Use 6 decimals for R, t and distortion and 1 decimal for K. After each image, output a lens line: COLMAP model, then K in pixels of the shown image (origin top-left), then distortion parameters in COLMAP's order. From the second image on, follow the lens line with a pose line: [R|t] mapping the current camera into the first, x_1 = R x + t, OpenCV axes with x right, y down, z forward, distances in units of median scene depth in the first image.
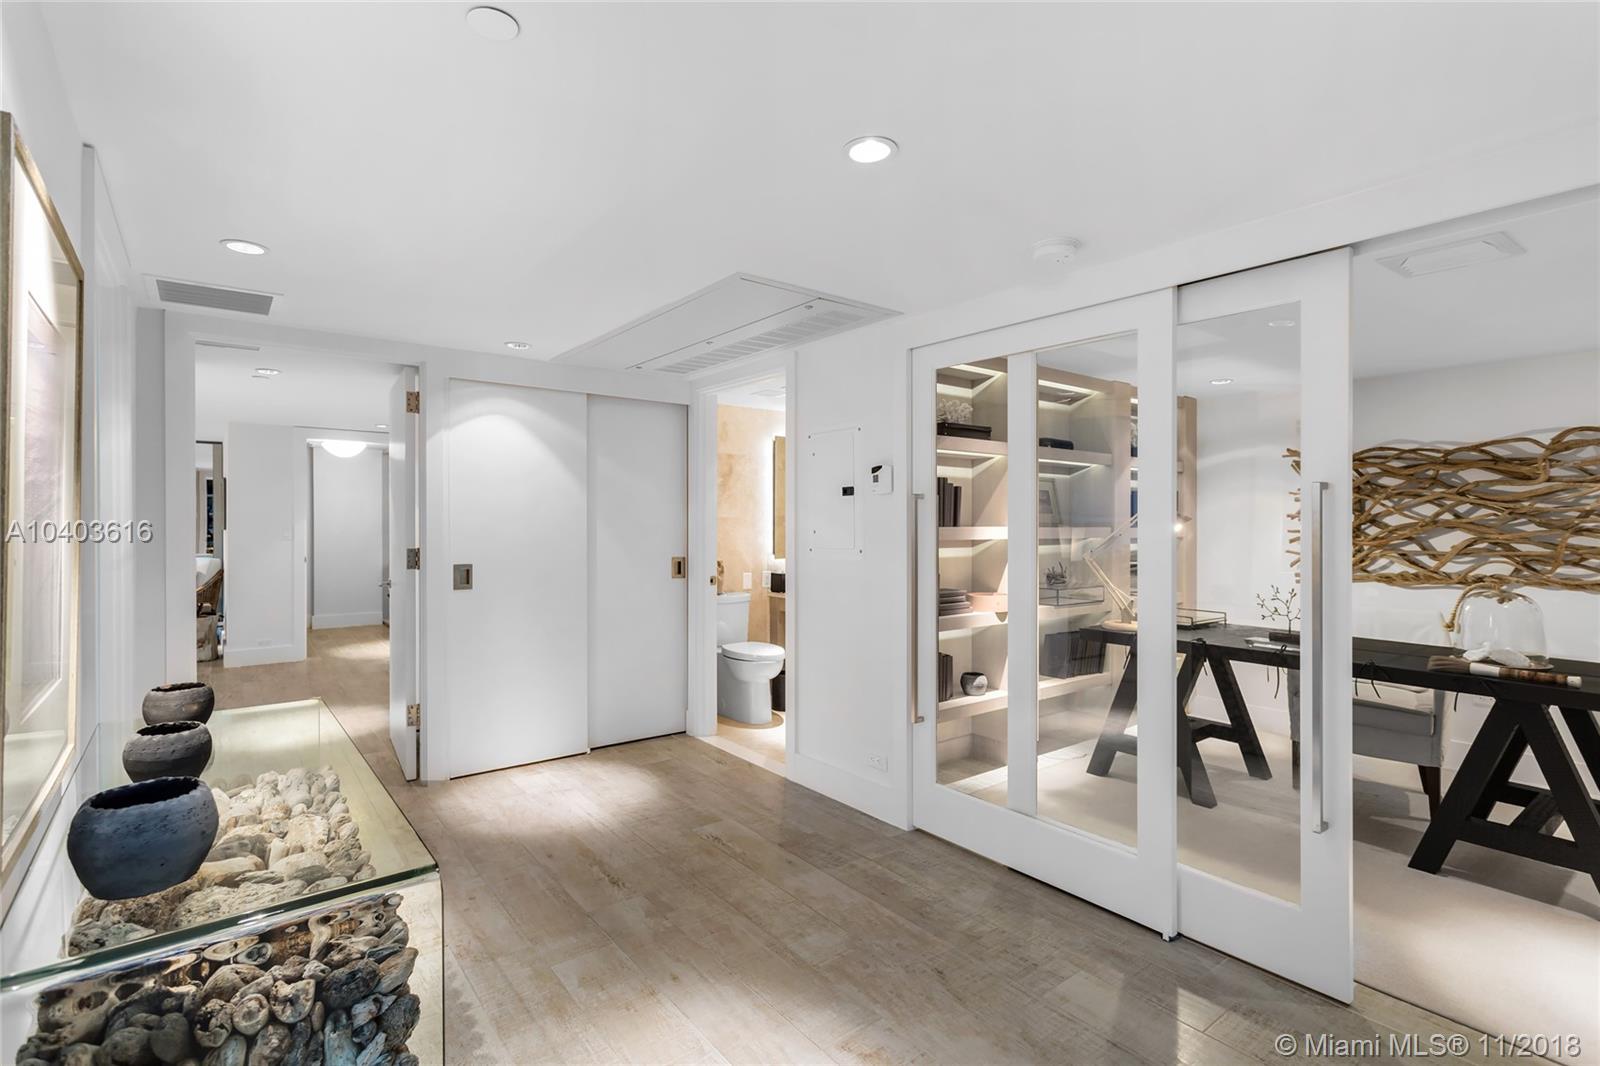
lens RADIAL K [[753.6, 0, 786.5], [0, 753.6, 524.6], [0, 0, 1]] dist [0.004630, -0.001728]
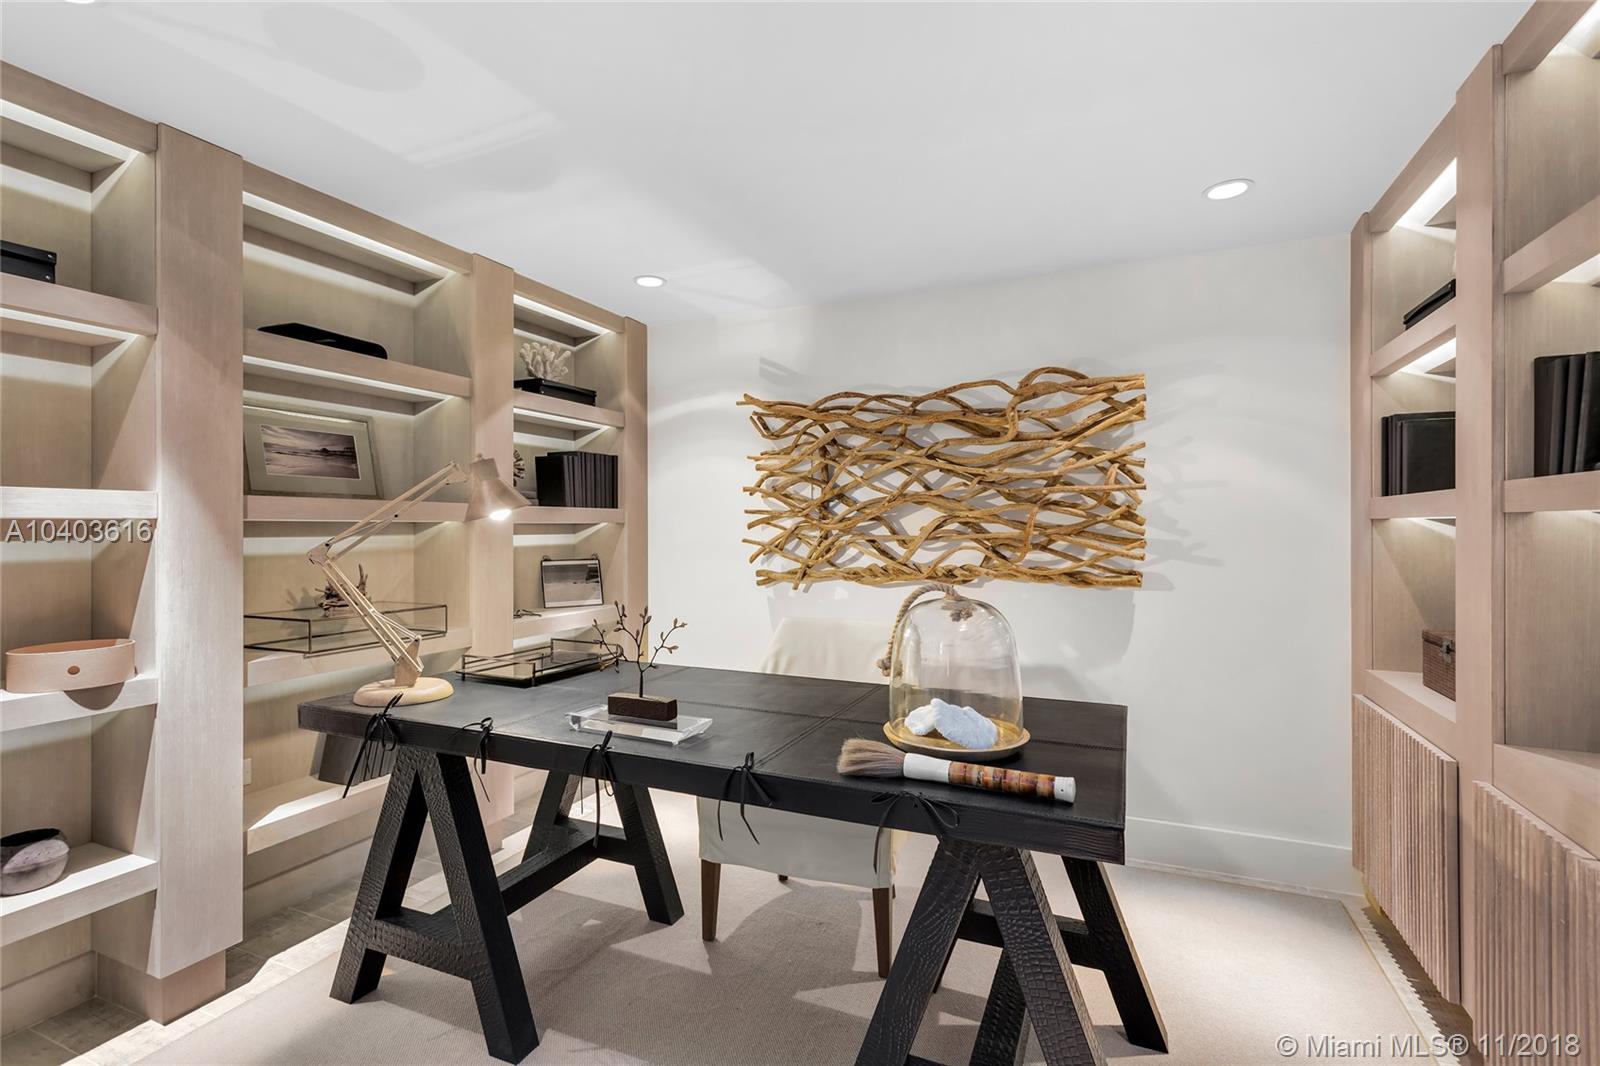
lens RADIAL K [[753.6, 0, 803.4], [0, 753.6, 529.7], [0, 0, 1]] dist [0.004630, -0.001728]
pose [[0.868671, -0.008059, 0.495324, 0.417087], [0.006270, 0.999966, 0.005274, 0.025690], [-0.495350, -0.001476, 0.868692, 0.418702]]
